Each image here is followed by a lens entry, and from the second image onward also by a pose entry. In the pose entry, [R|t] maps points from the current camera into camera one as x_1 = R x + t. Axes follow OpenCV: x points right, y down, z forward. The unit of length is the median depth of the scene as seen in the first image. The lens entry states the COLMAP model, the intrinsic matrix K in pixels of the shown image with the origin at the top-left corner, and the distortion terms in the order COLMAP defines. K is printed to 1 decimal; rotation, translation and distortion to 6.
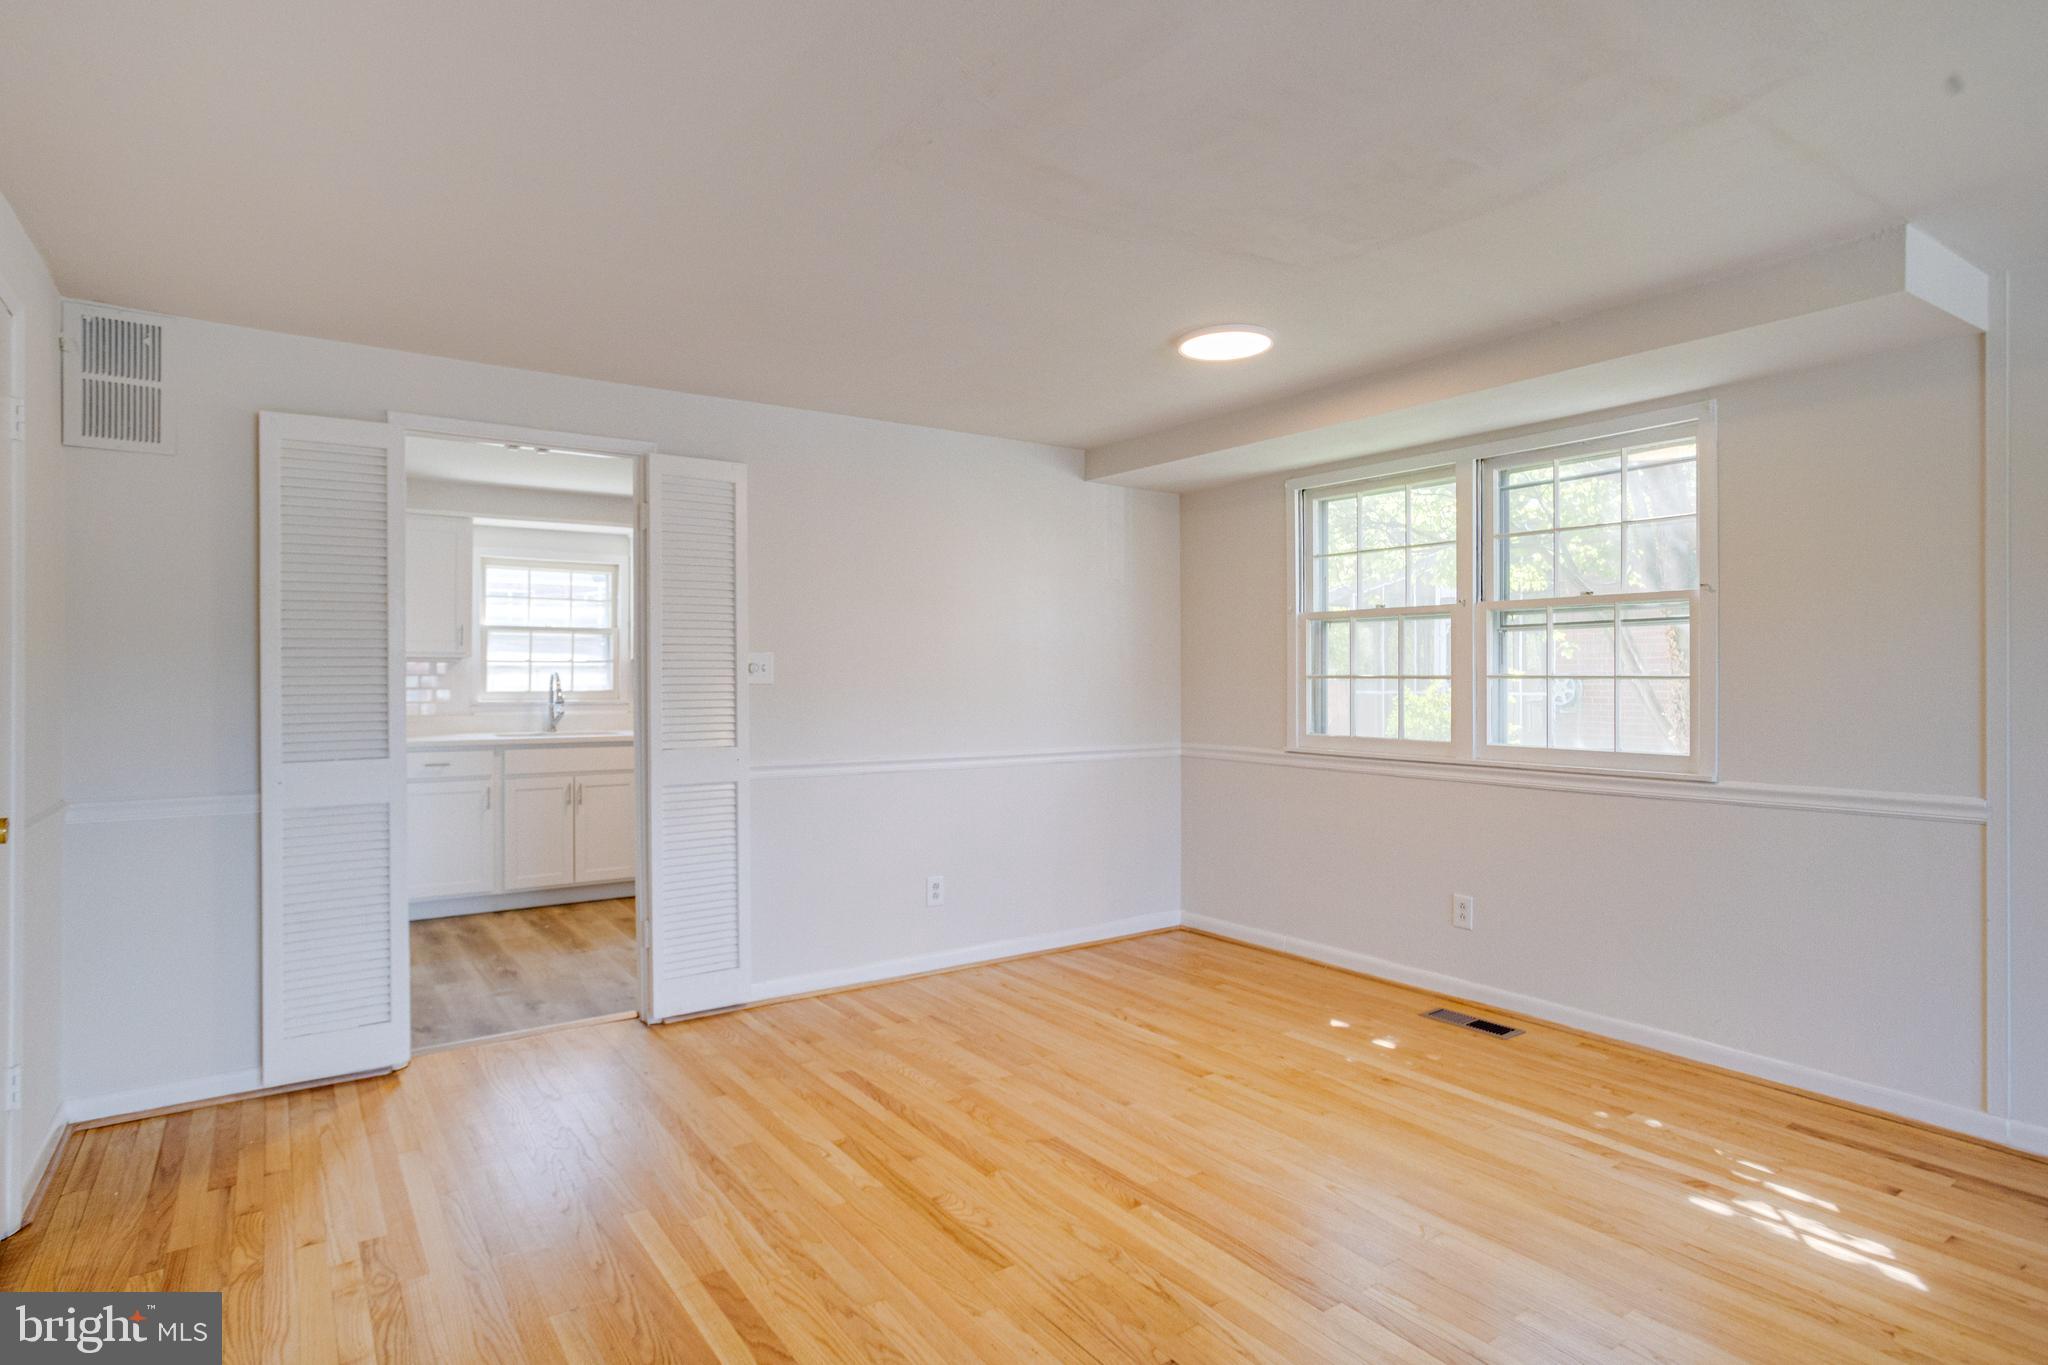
lens RADIAL K [[1085.2, 0, 1011.3], [0, 1085.2, 677.1], [0, 0, 1]] dist [-0.051073, 0.037674]
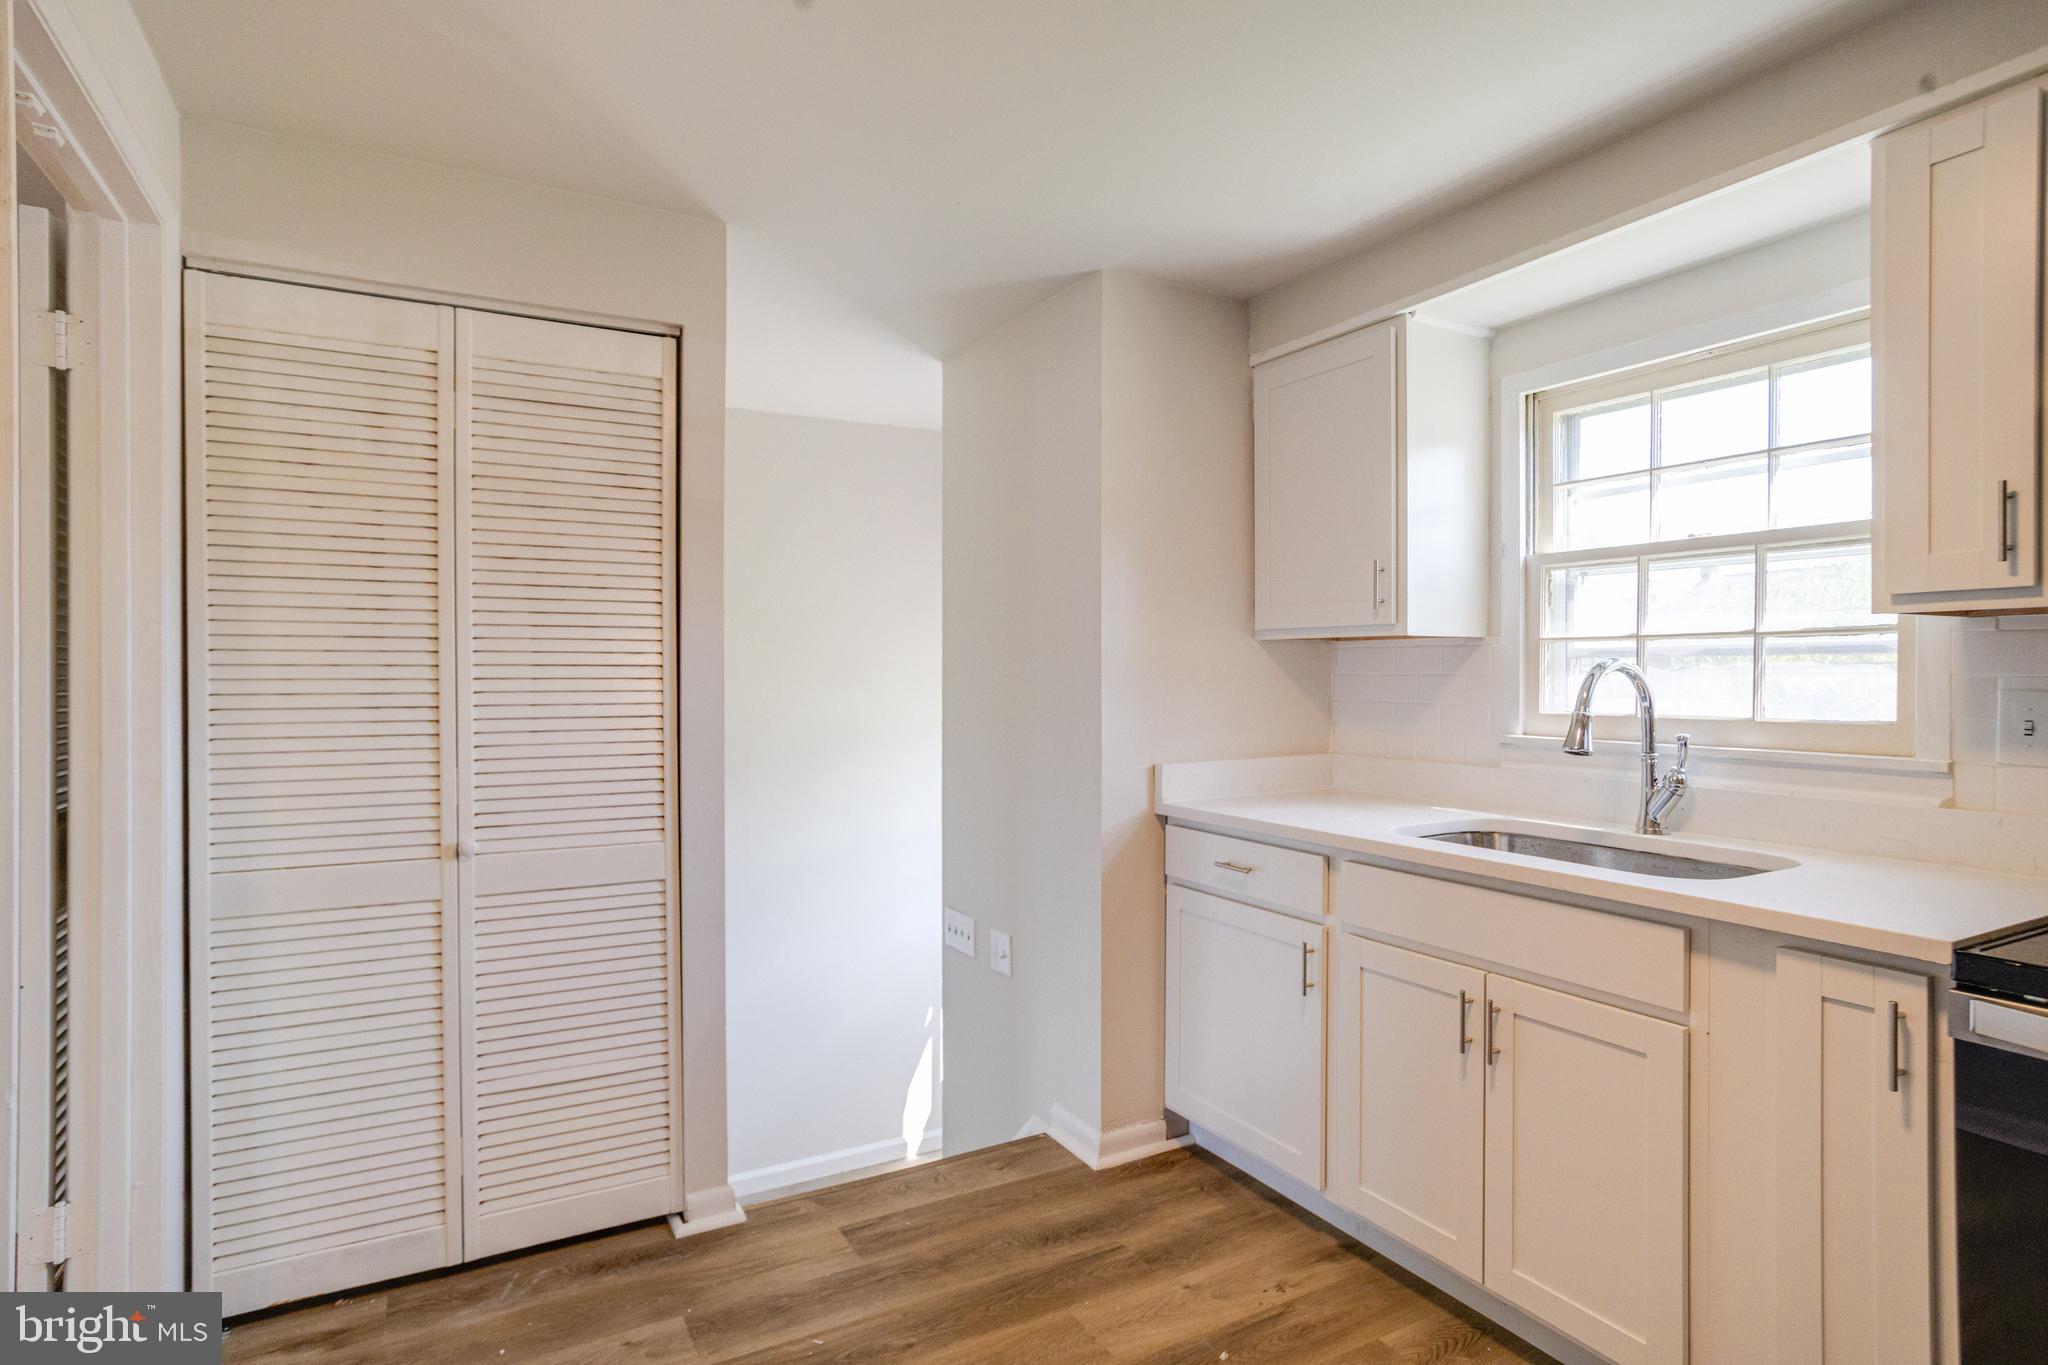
lens RADIAL K [[1091.0, 0, 1024.0], [0, 1091.0, 682.5], [0, 0, 1]] dist [-0.048048, 0.039428]
pose [[-0.106712, 0.012946, -0.994206, -0.077222], [0.006737, 0.999902, 0.012298, -0.007466], [0.994267, -0.005386, -0.106788, 1.301584]]
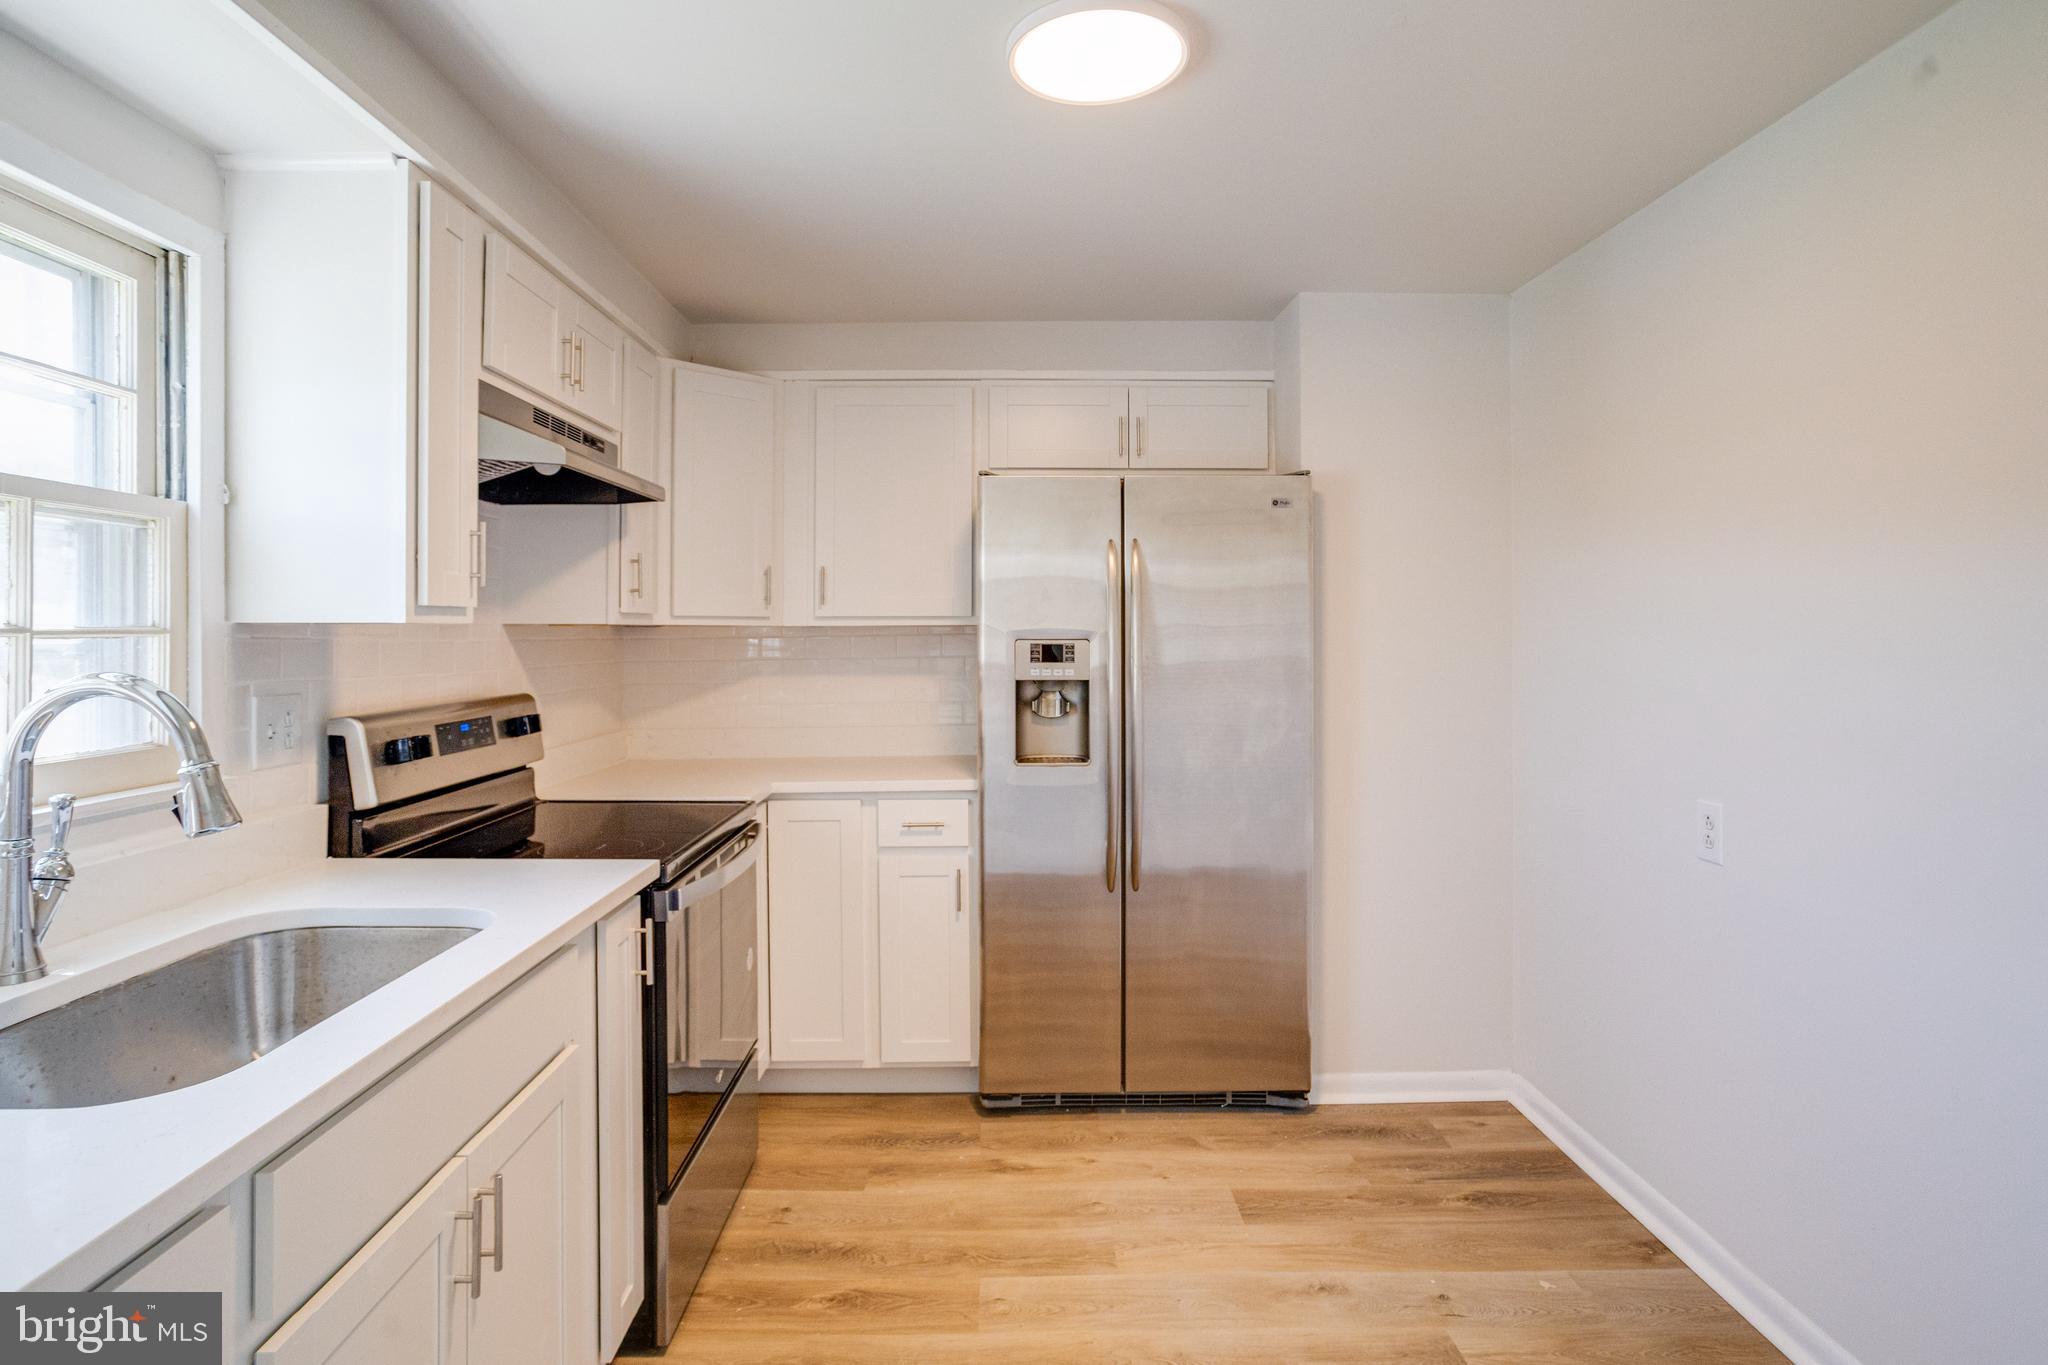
lens RADIAL K [[1097.8, 0, 1009.1], [0, 1097.8, 631.6], [0, 0, 1]] dist [-0.057204, 0.041933]
pose [[0.559076, 0.000077, 0.829116, -0.777102], [-0.000302, 1.000000, 0.000110, -0.023661], [-0.829116, -0.000312, 0.559076, 1.148889]]
